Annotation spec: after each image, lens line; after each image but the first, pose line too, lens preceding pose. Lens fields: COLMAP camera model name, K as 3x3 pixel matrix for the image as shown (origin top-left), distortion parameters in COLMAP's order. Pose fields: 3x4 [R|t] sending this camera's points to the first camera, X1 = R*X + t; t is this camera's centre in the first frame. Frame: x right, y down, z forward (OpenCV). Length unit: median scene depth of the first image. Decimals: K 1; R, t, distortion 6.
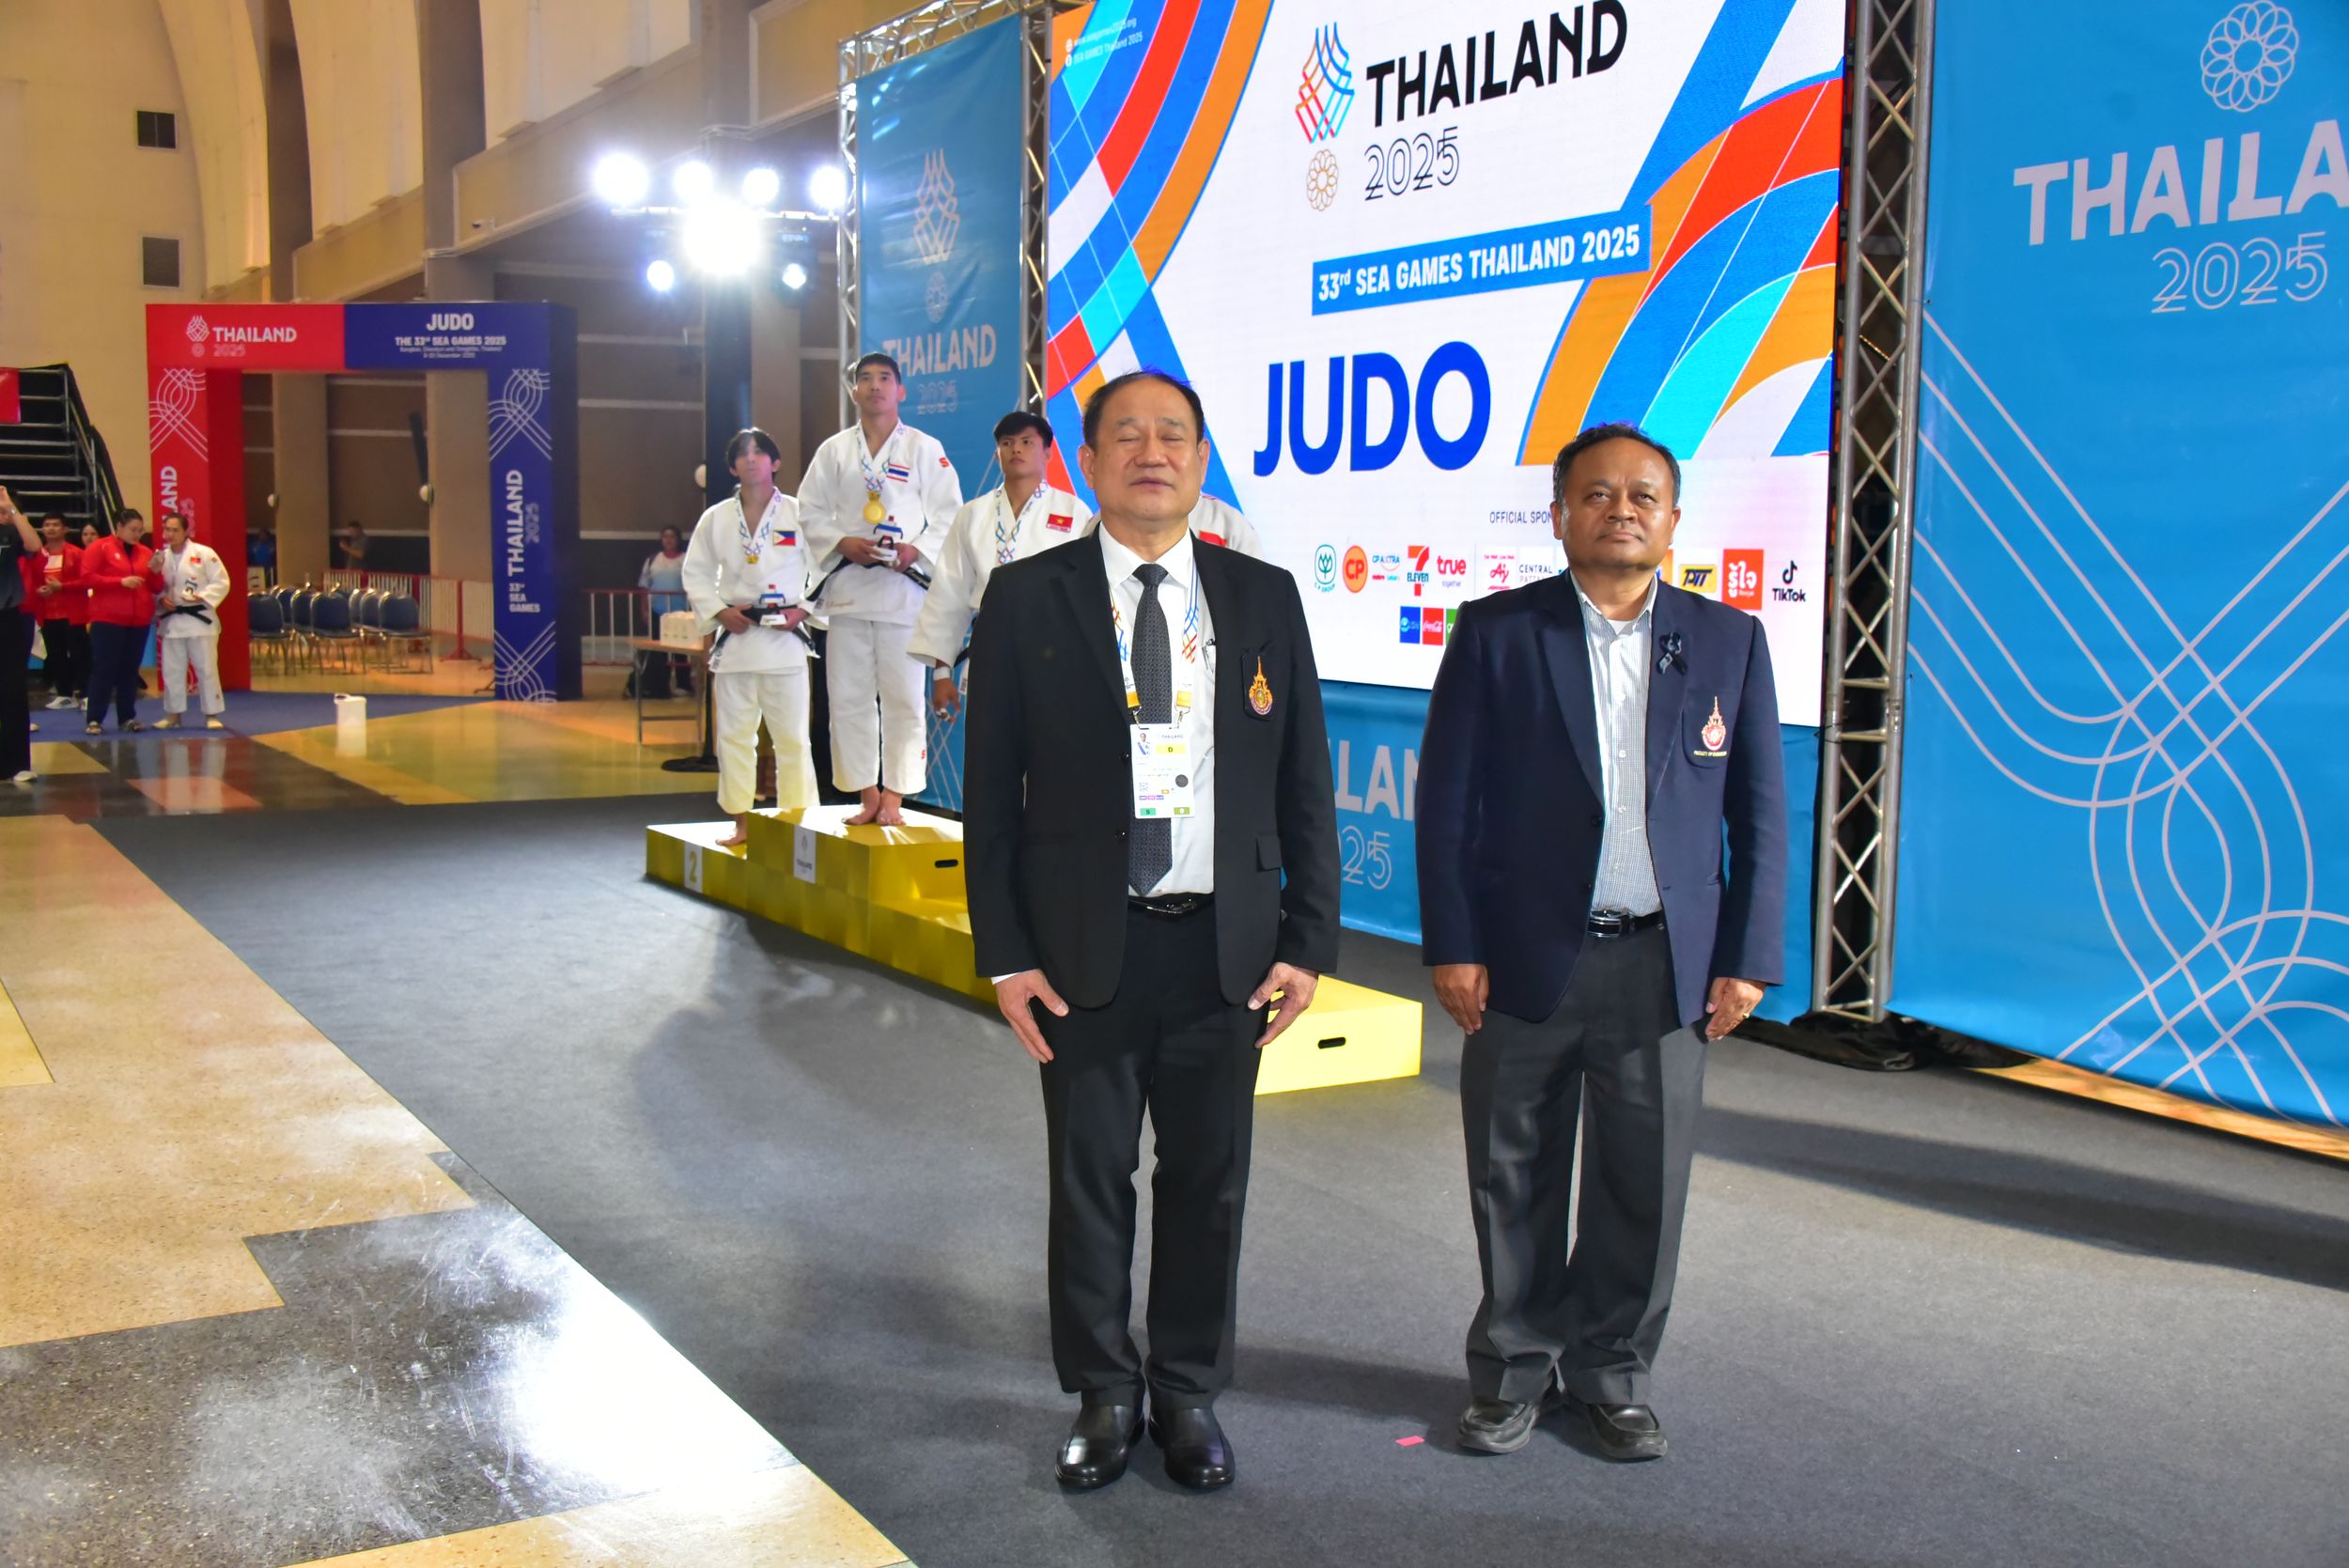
lens RADIAL K [[2343.7, 0, 1174.5], [0, 2343.7, 784.0], [0, 0, 1]] dist [-0.014926, -0.003929]
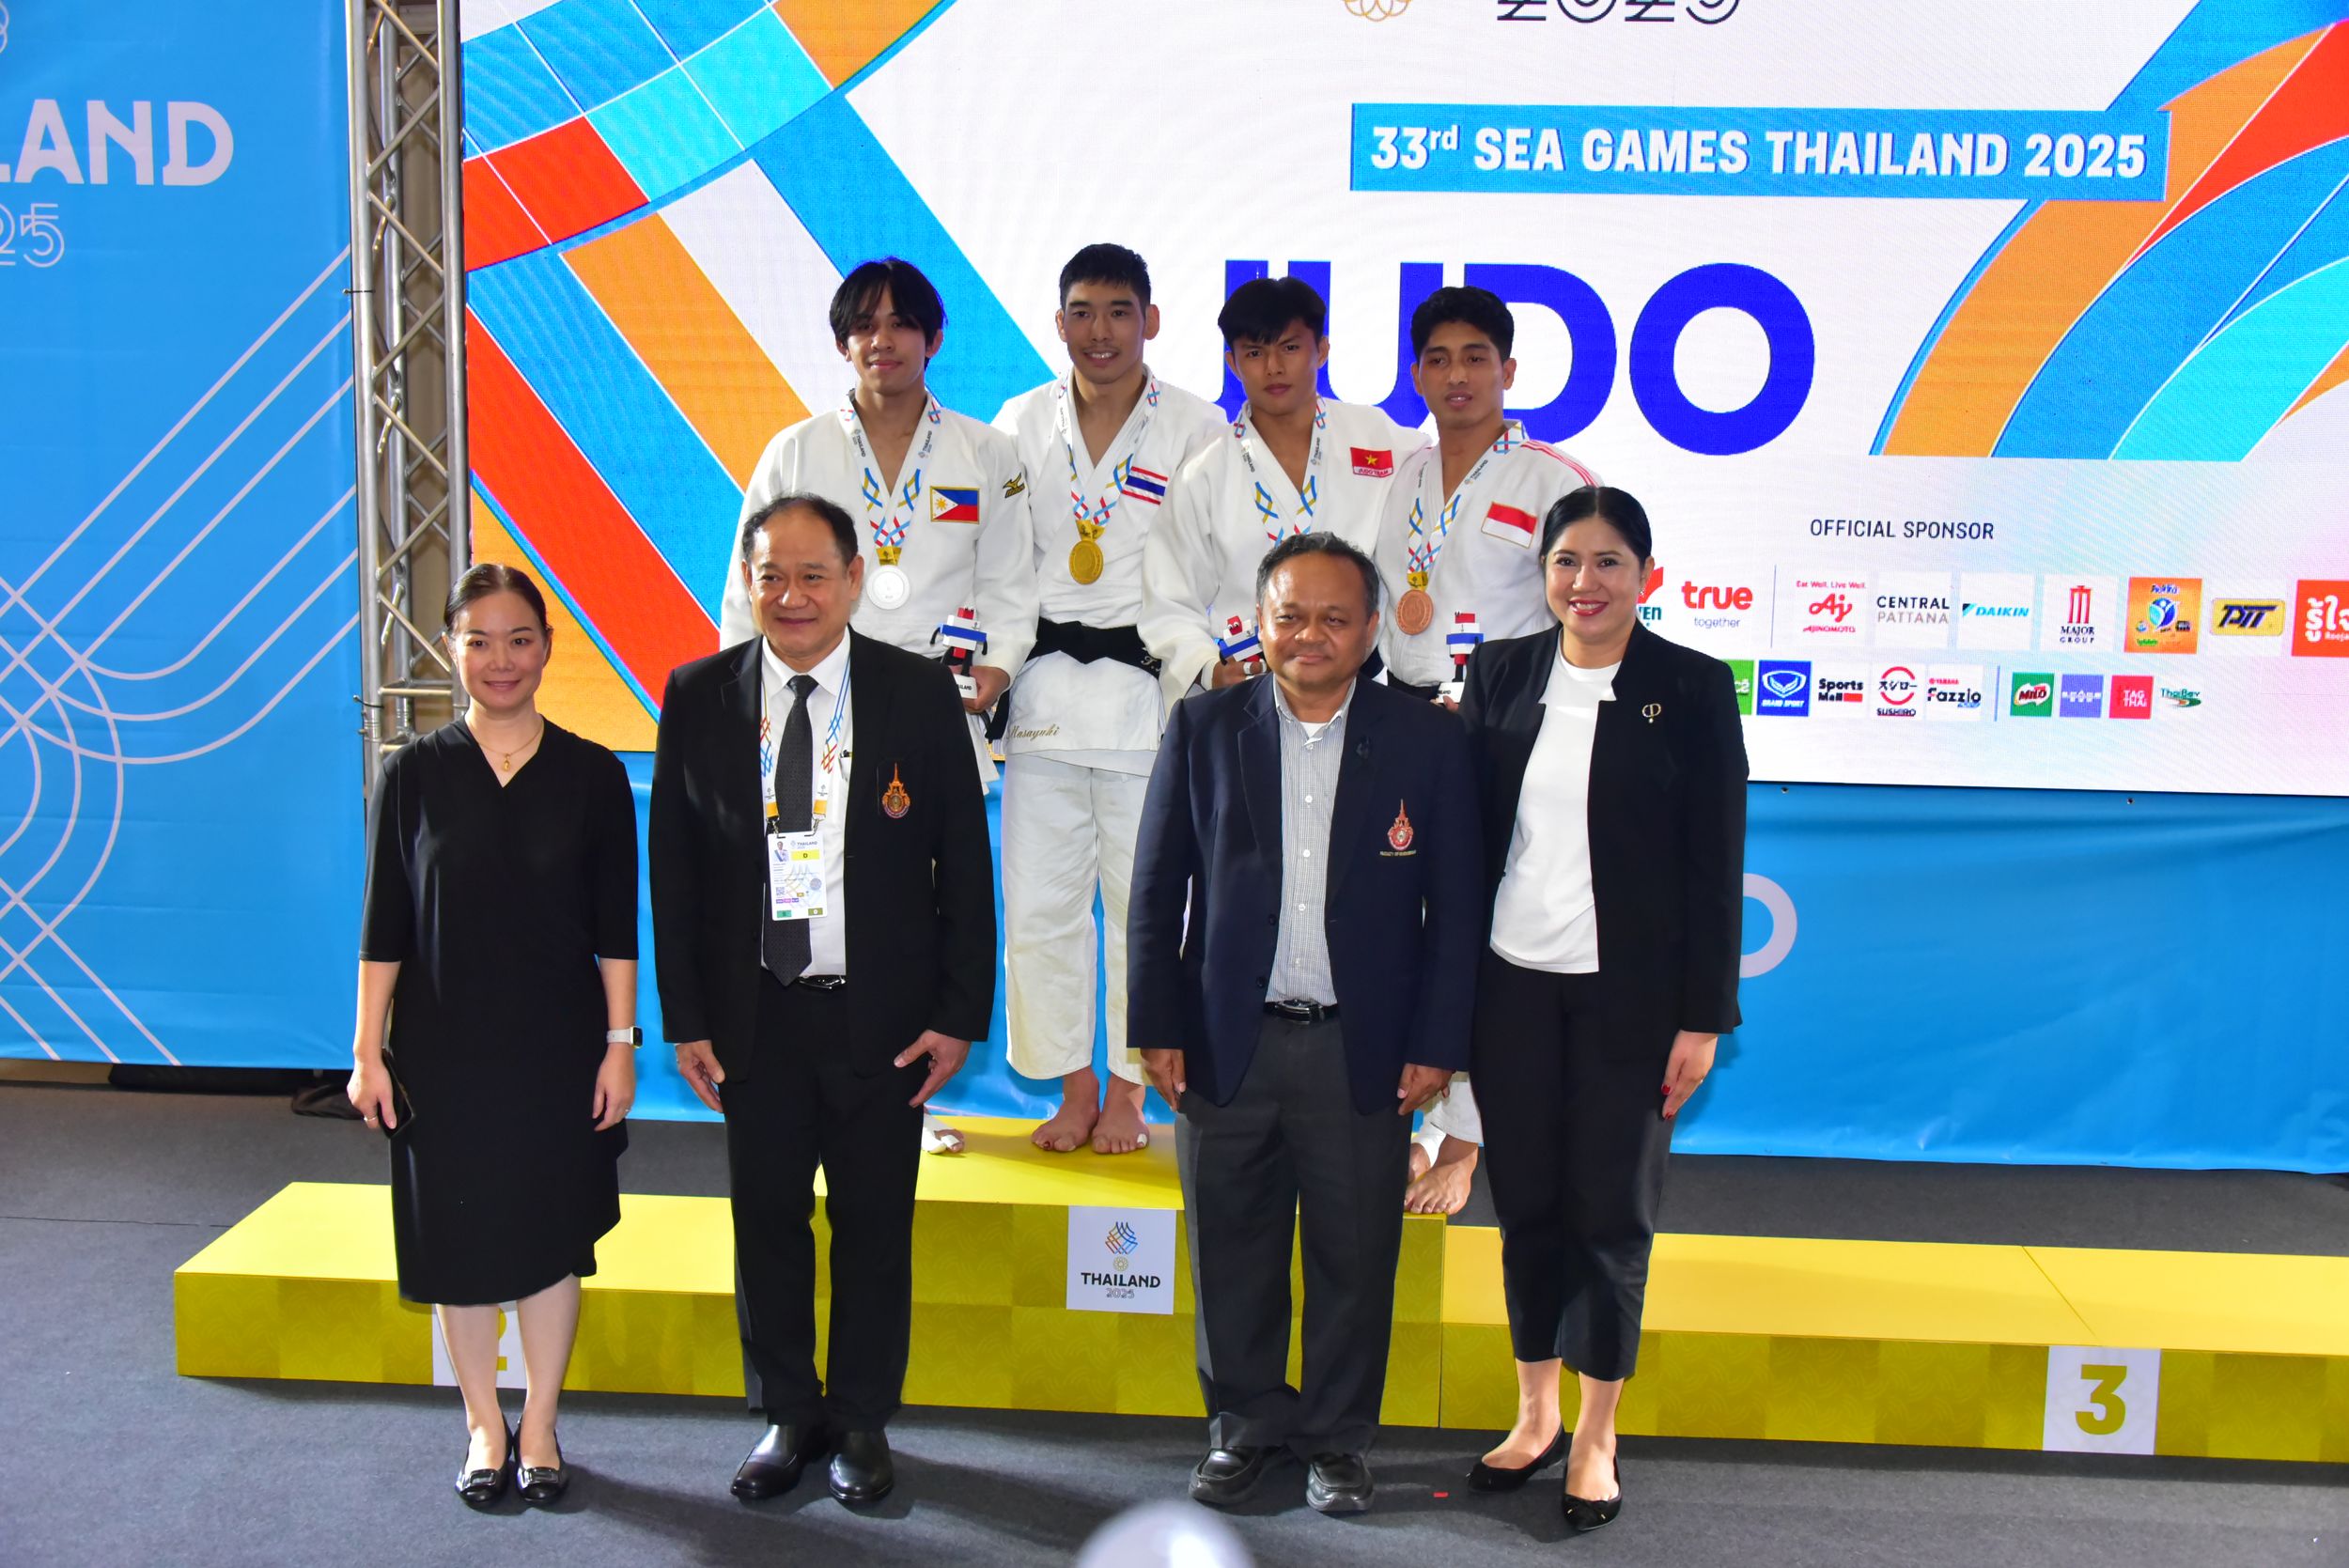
lens RADIAL K [[2792.7, 0, 1174.5], [0, 2792.7, 784.0], [0, 0, 1]] dist [0.007902, 0.023163]
pose [[0.575145, -0.128959, 0.807823, -0.637924], [0.072670, 0.991647, 0.106566, -0.138056], [-0.814818, -0.002587, 0.579712, 0.665476]]
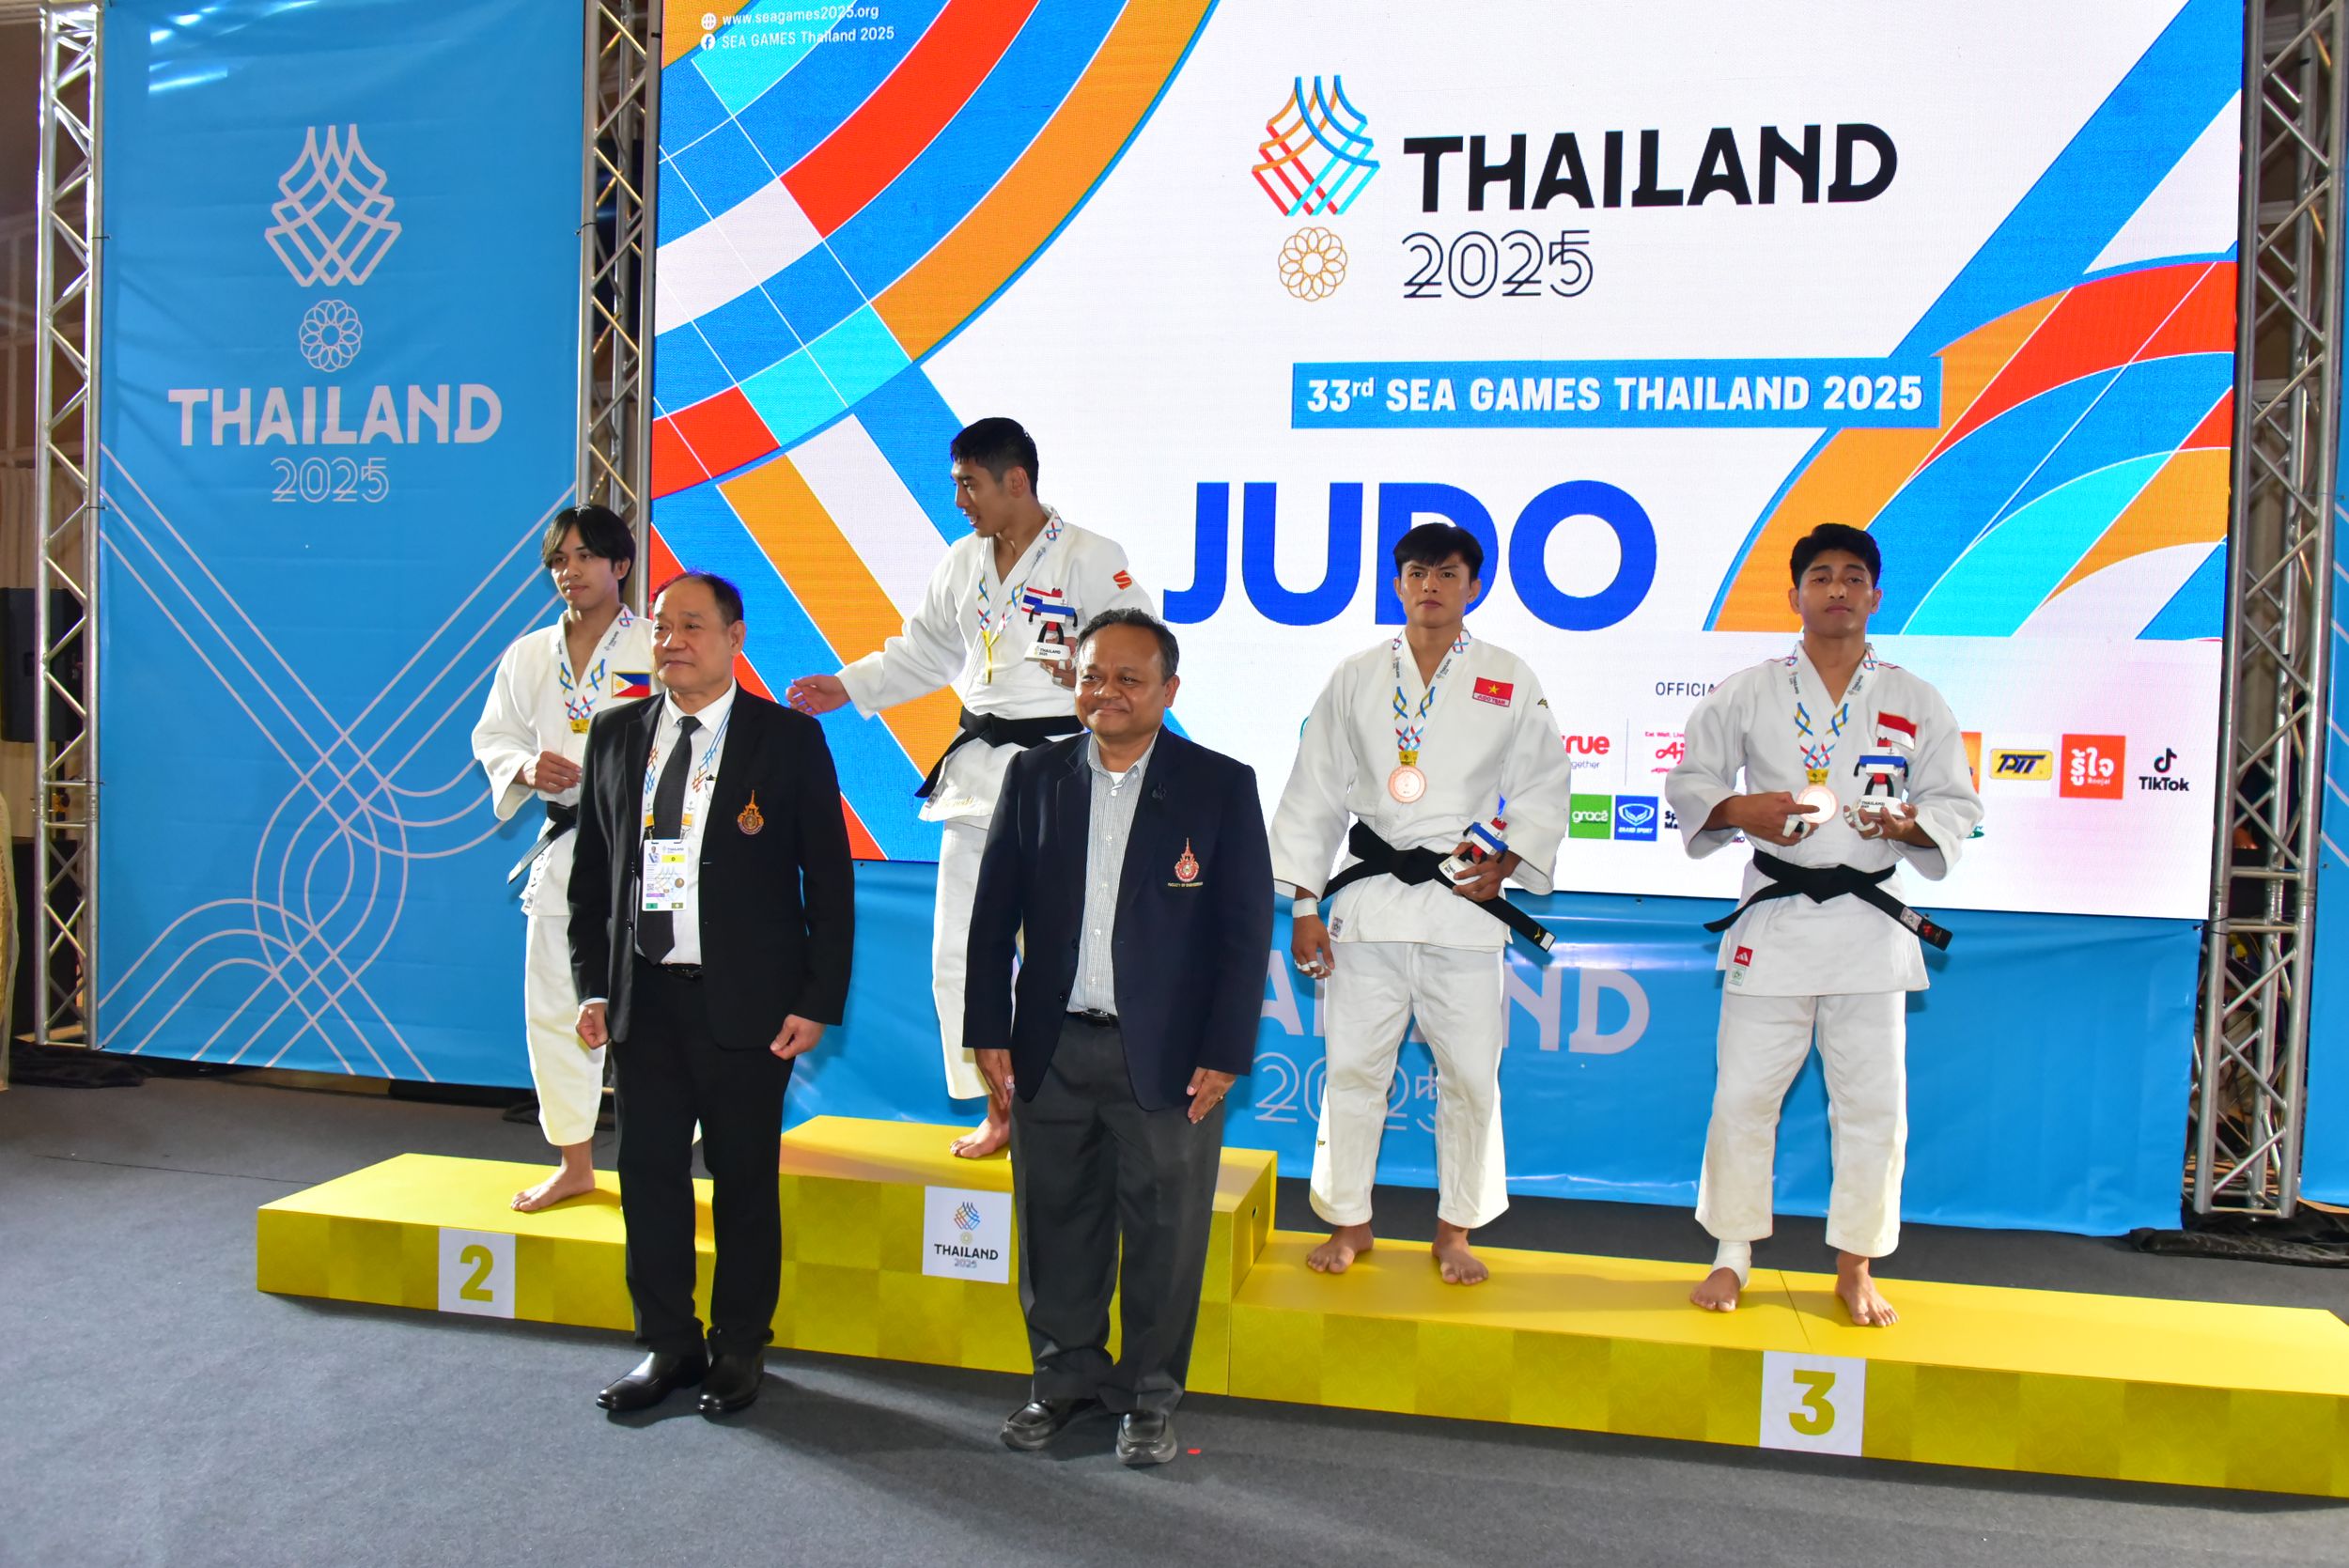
lens RADIAL K [[1827.2, 0, 1174.5], [0, 1827.2, 784.0], [0, 0, 1]] dist [-0.031885, -0.007265]
pose [[0.681895, -0.022293, 0.731110, -0.468282], [0.054678, 0.998292, -0.020558, -0.073728], [-0.729404, 0.053994, 0.681949, 0.664899]]
